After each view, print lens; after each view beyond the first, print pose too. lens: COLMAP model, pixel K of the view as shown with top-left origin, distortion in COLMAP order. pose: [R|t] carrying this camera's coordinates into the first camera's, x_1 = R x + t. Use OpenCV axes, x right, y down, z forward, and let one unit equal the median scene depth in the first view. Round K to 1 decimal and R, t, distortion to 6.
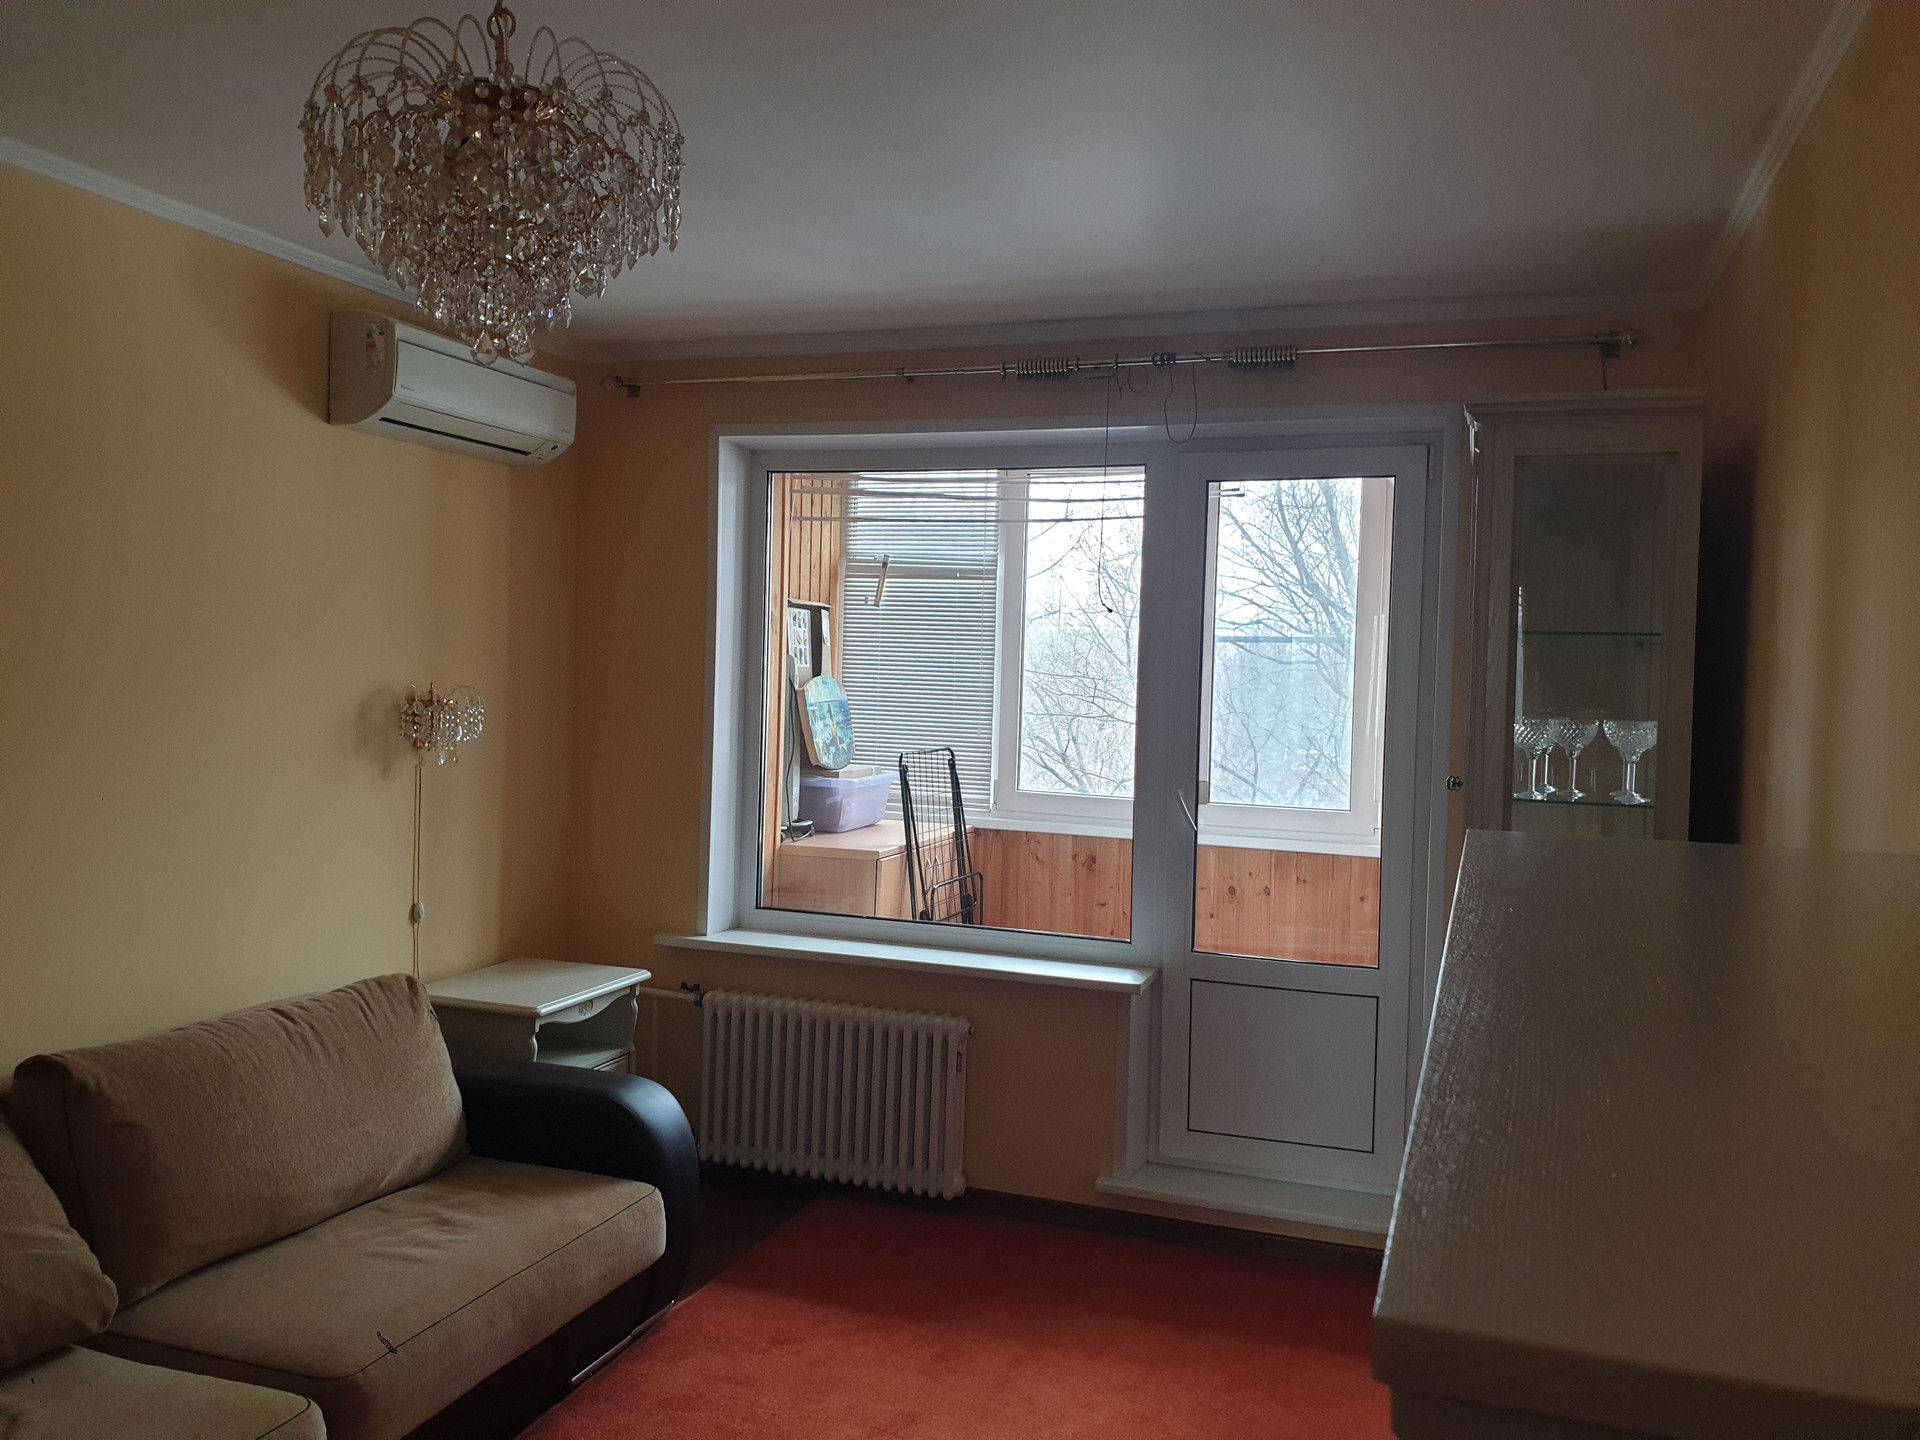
lens RADIAL K [[1493.7, 0, 957.6], [0, 1493.7, 707.2], [0, 0, 1]] dist [0.018439, -0.008399]
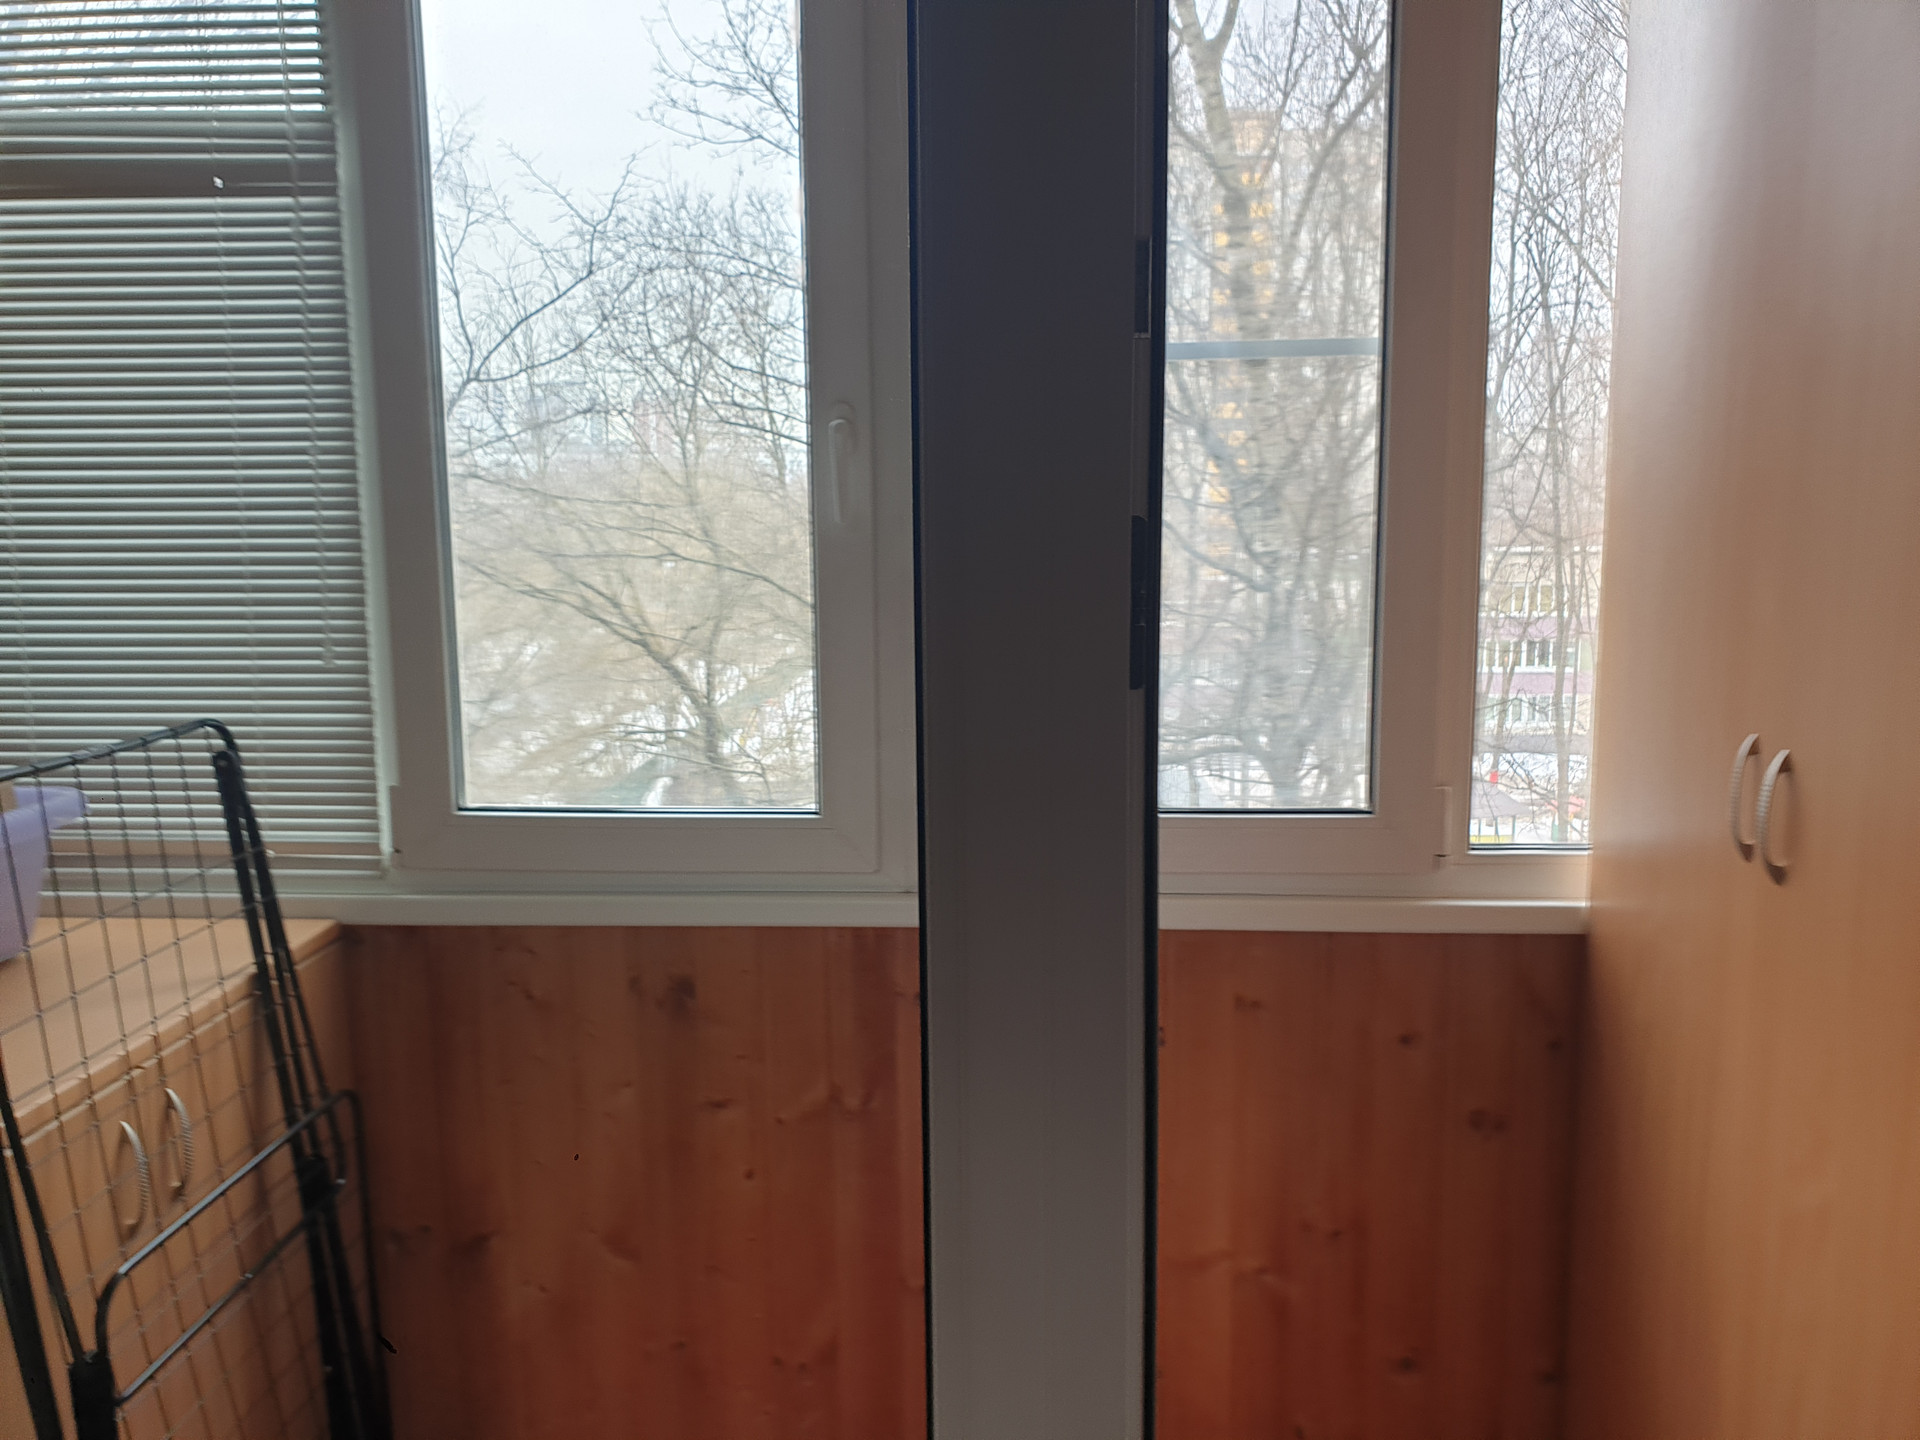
lens RADIAL K [[1493.7, 0, 946.7], [0, 1493.7, 716.6], [0, 0, 1]] dist [0.018439, -0.008399]
pose [[0.958170, -0.077086, 0.275622, 0.082960], [0.043390, 0.991039, 0.126332, -0.009778], [-0.282890, -0.109088, 0.952929, 0.951044]]
